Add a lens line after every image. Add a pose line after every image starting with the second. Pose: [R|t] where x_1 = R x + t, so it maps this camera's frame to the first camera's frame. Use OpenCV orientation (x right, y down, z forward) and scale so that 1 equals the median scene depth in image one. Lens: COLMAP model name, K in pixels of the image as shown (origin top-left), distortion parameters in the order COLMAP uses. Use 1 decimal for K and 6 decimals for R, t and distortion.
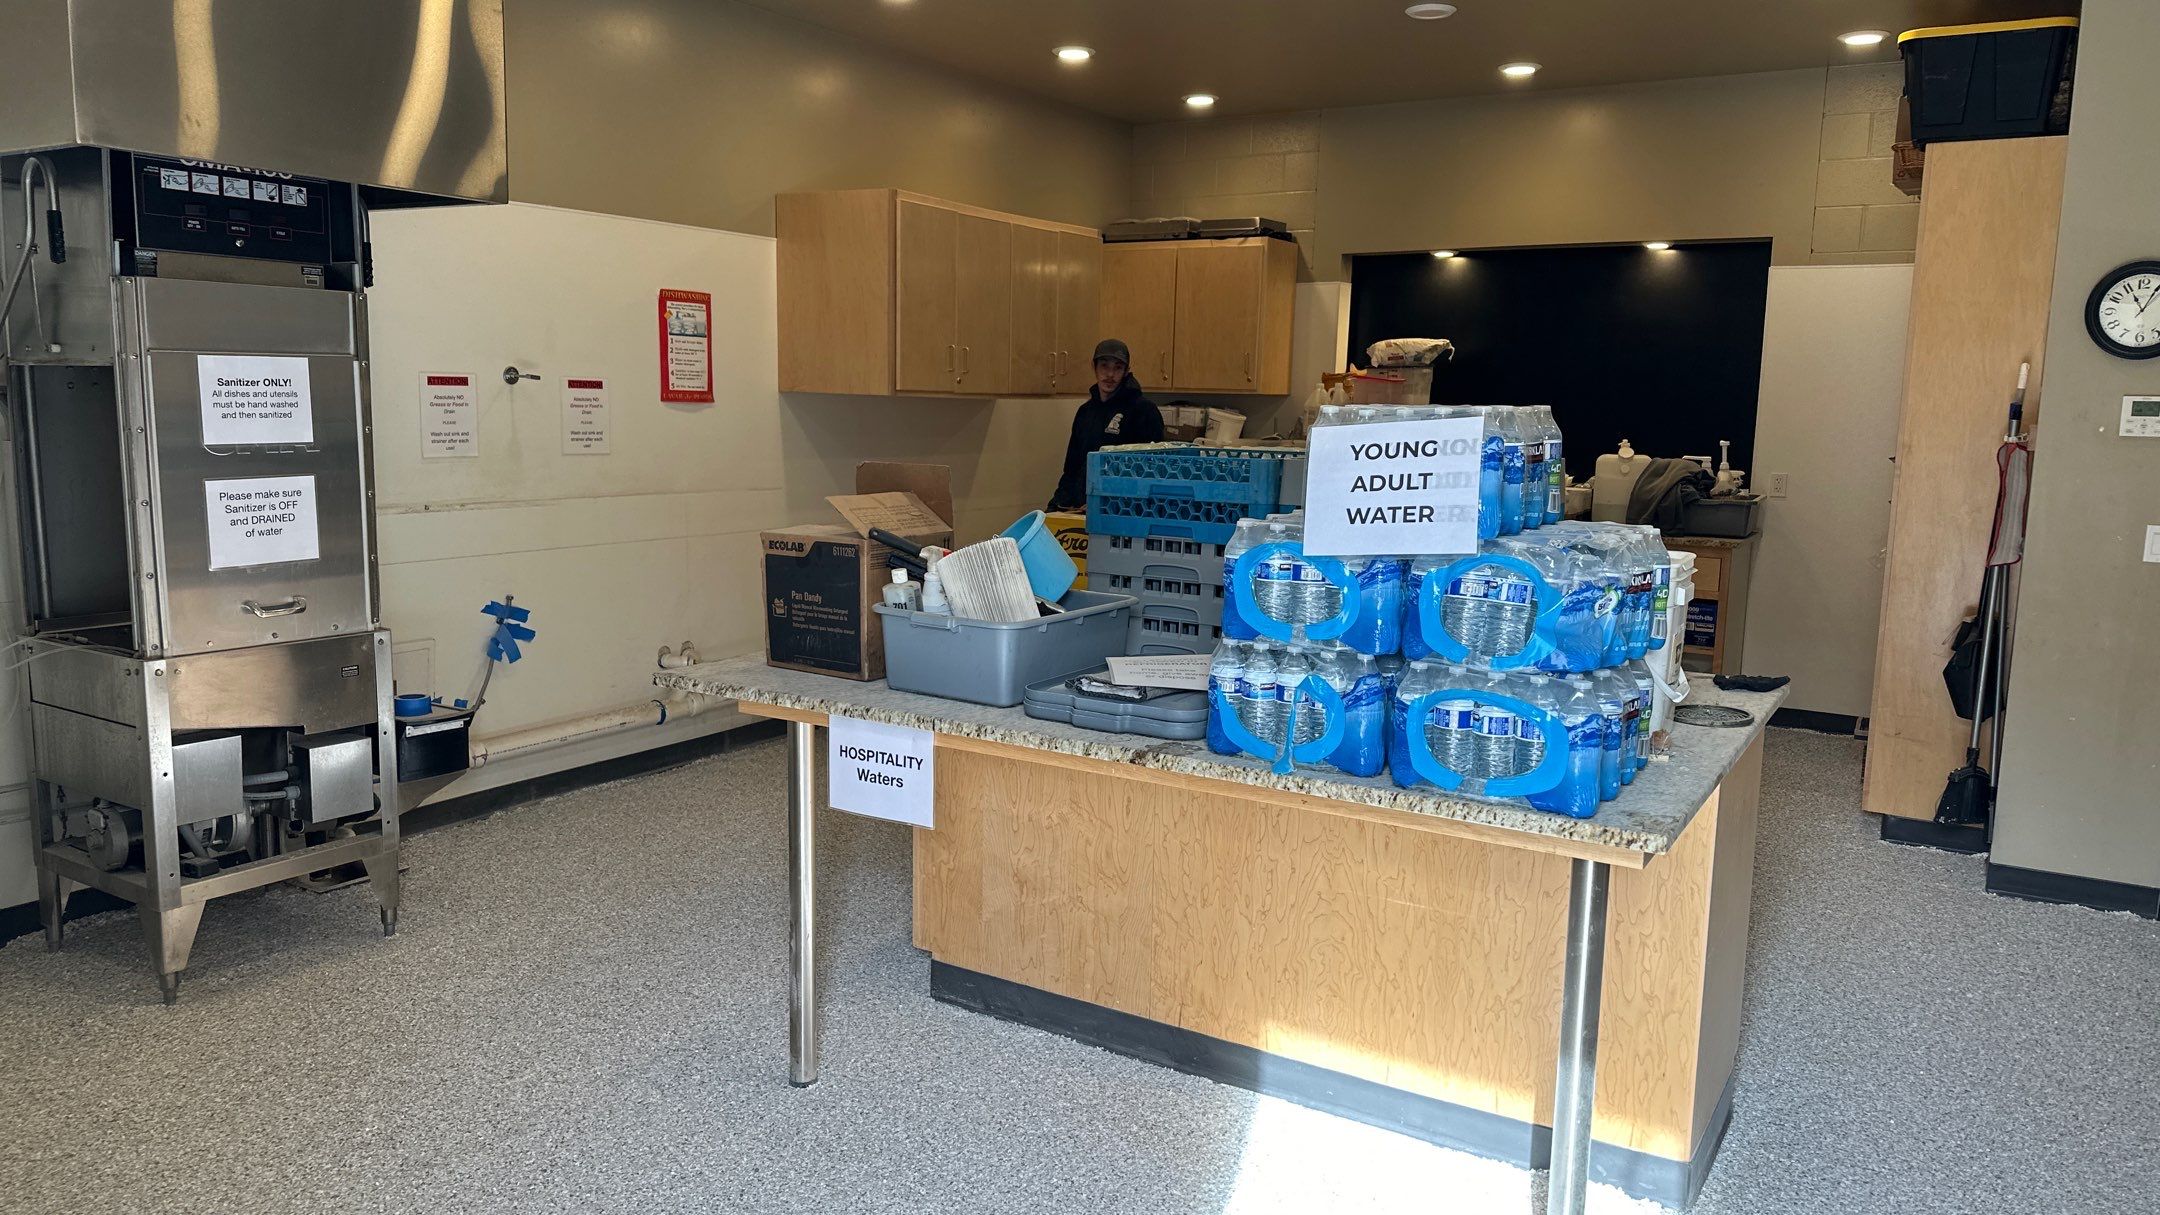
lens RADIAL K [[1507.7, 0, 1074.2], [0, 1507.7, 622.0], [0, 0, 1]] dist [0.076745, -0.098368]
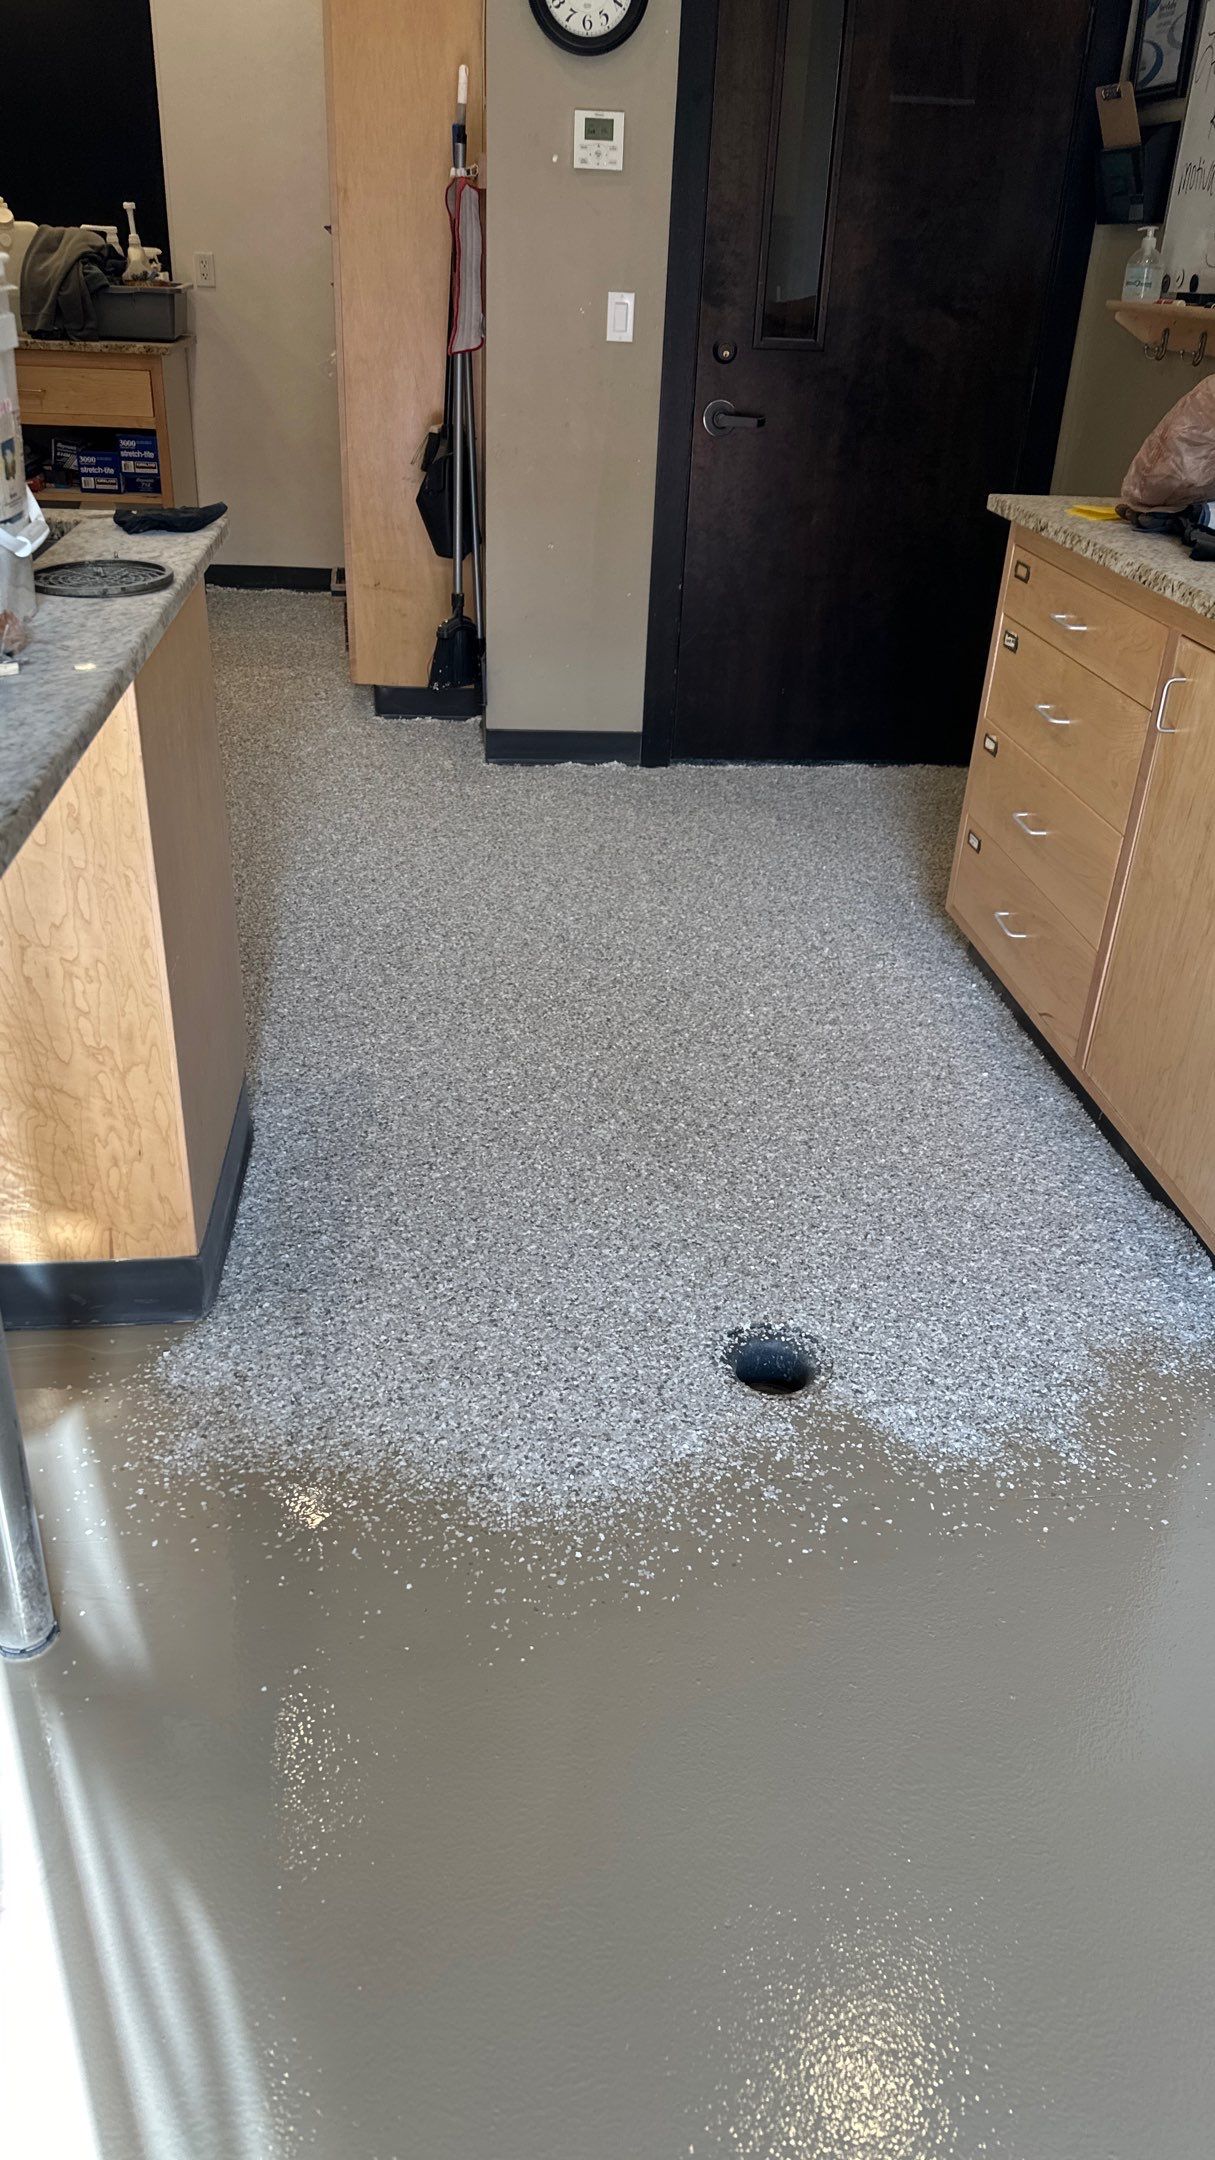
lens RADIAL K [[1507.7, 0, 610.0], [0, 1507.7, 1086.7], [0, 0, 1]] dist [0.076745, -0.098368]
pose [[0.795192, -0.275469, 0.540173, 0.161790], [0.061503, 0.922897, 0.380104, 0.025263], [-0.603231, -0.269033, 0.750822, 0.316610]]
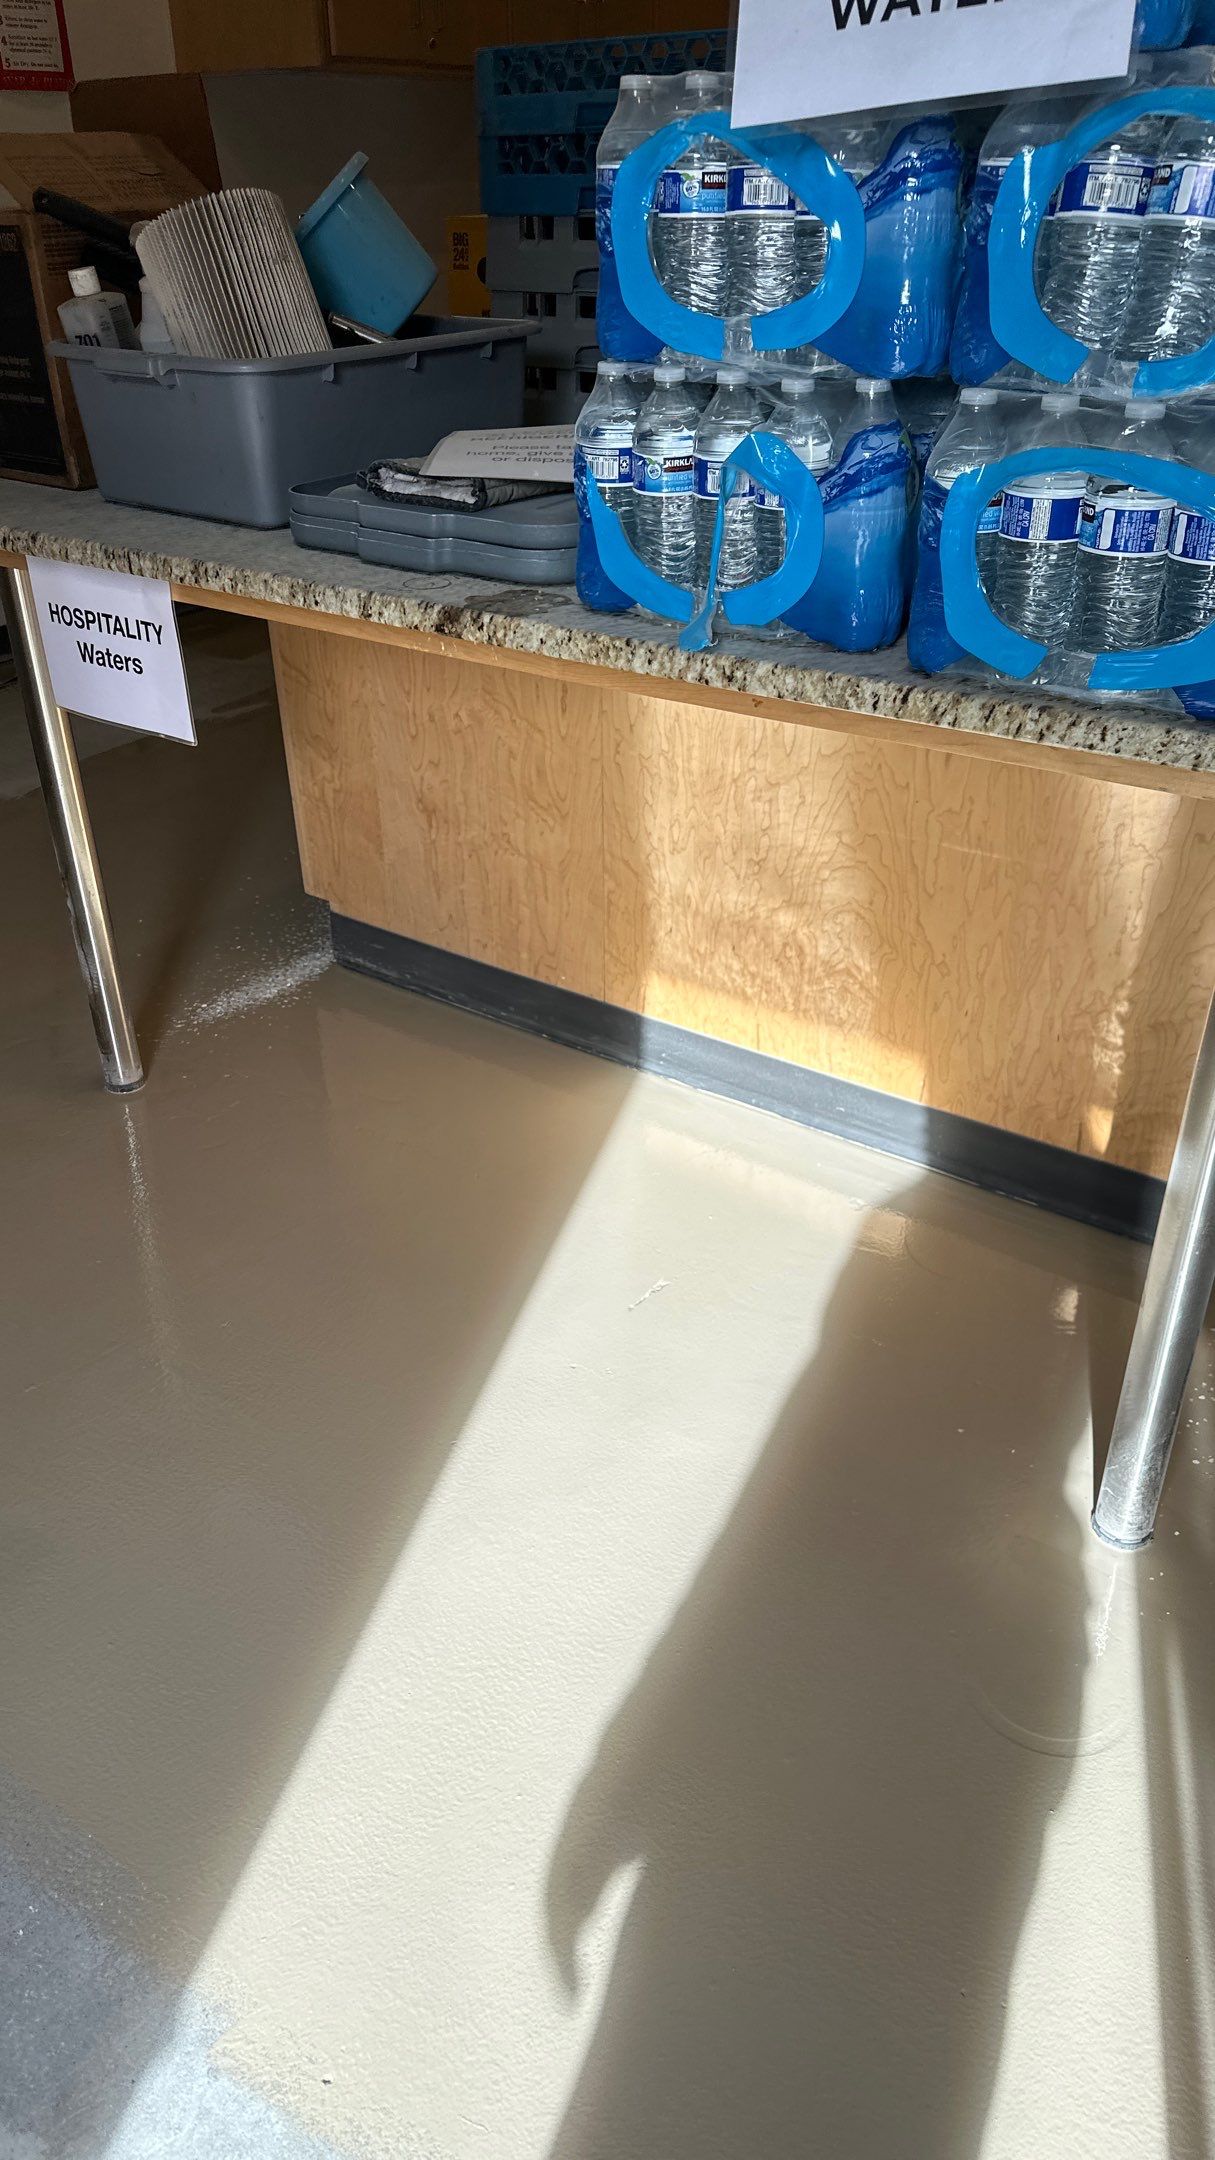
lens RADIAL K [[1507.7, 0, 606.2], [0, 1507.7, 1079.8], [0, 0, 1]] dist [0.076745, -0.098368]
pose [[0.997435, 0.009943, -0.070879, 0.097679], [0.017198, 0.927994, 0.372198, 0.030049], [0.069477, -0.372462, 0.925443, 0.317504]]
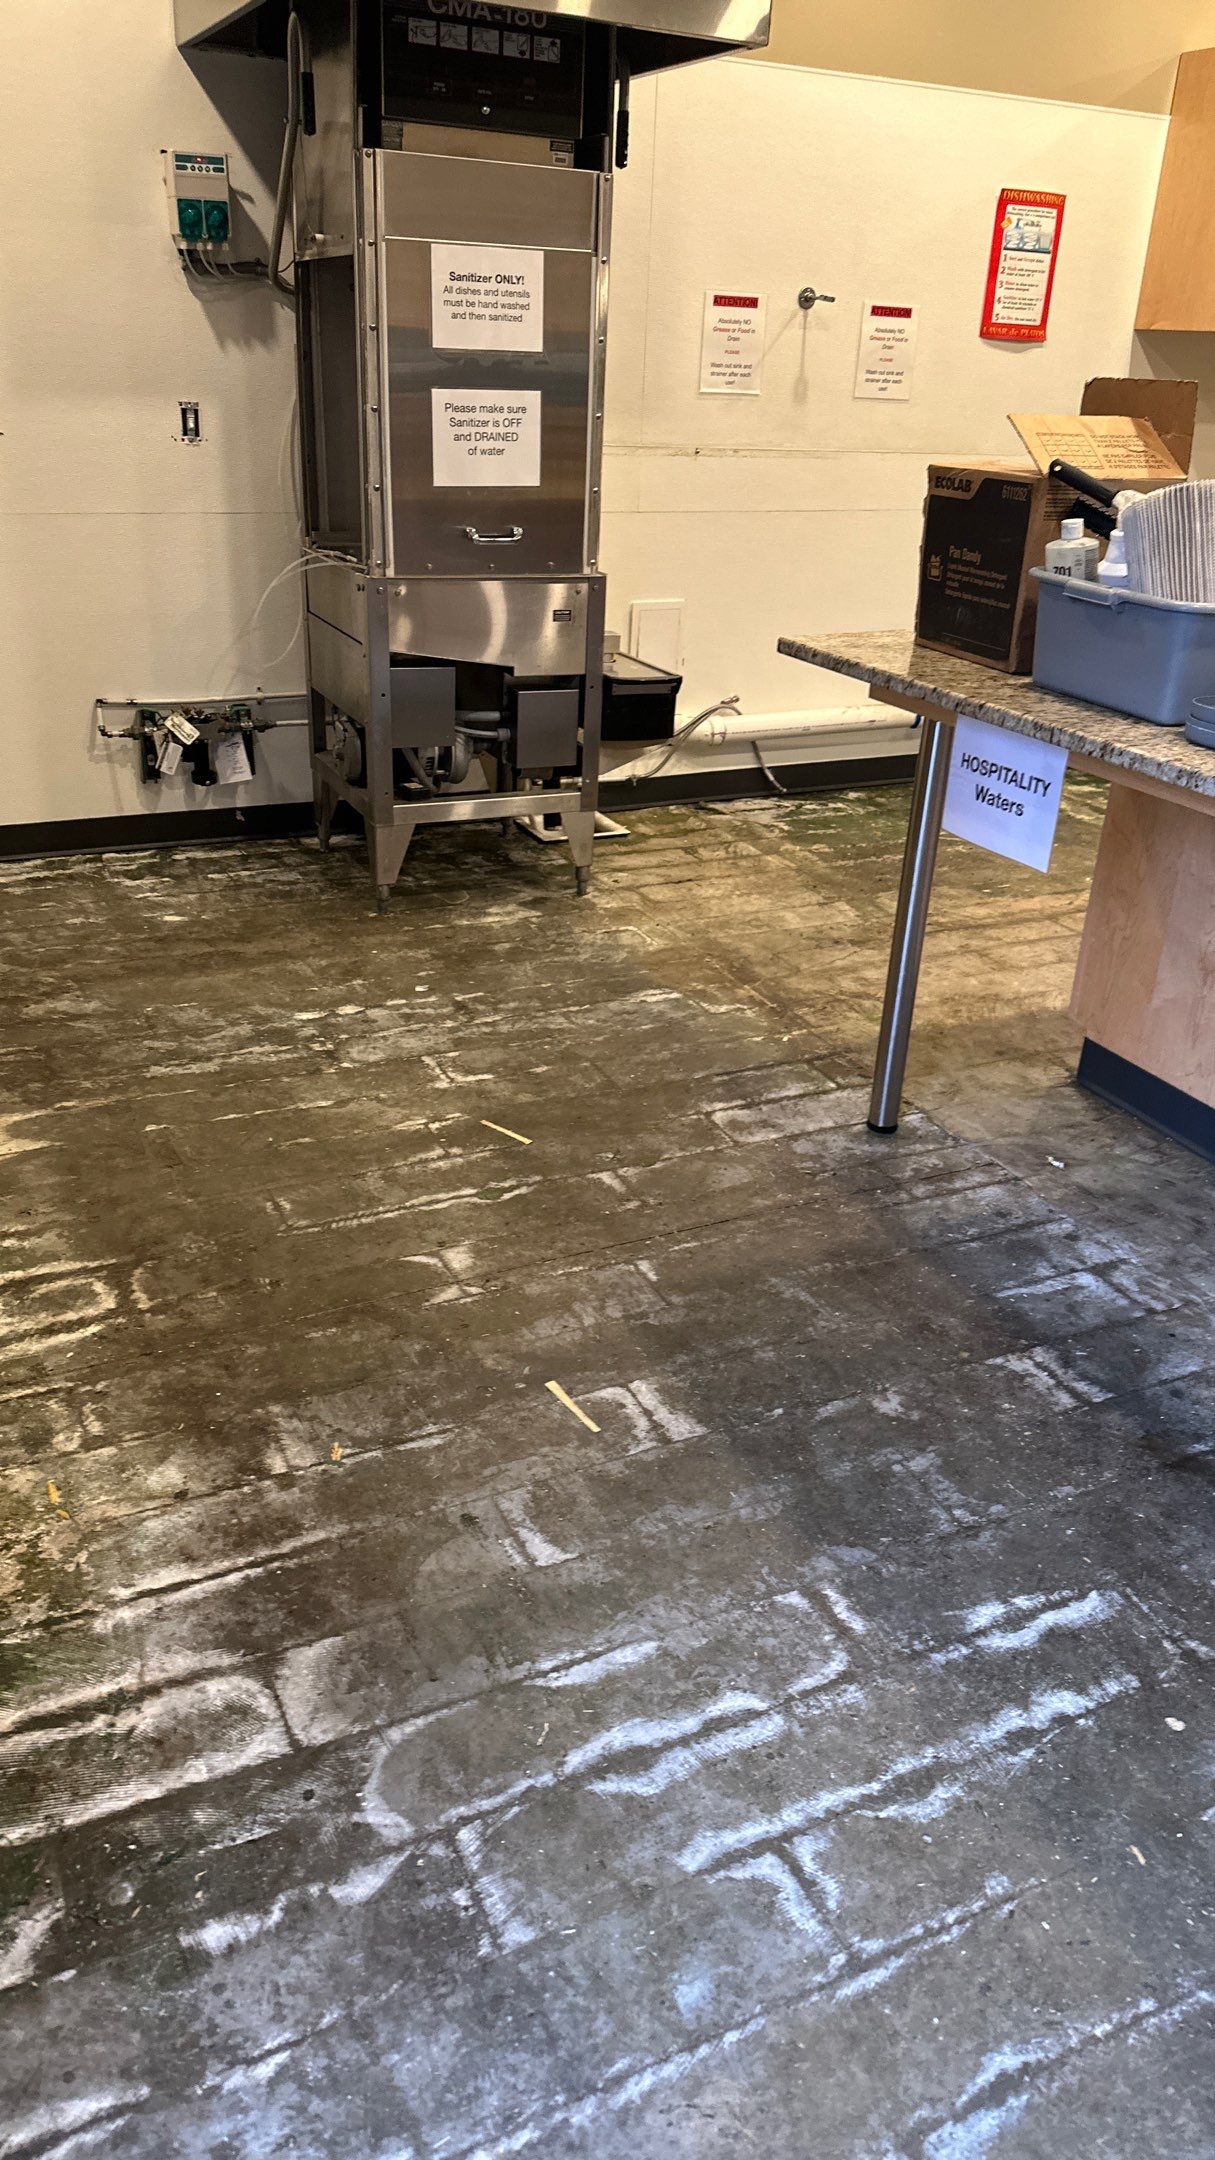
lens RADIAL K [[1507.7, 0, 615.8], [0, 1507.7, 1066.1], [0, 0, 1]] dist [0.076745, -0.098368]
pose [[0.844301, 0.241442, -0.478395, 0.097411], [-0.106562, 0.950563, 0.291674, 0.021211], [0.525167, -0.195282, 0.828290, 0.171956]]
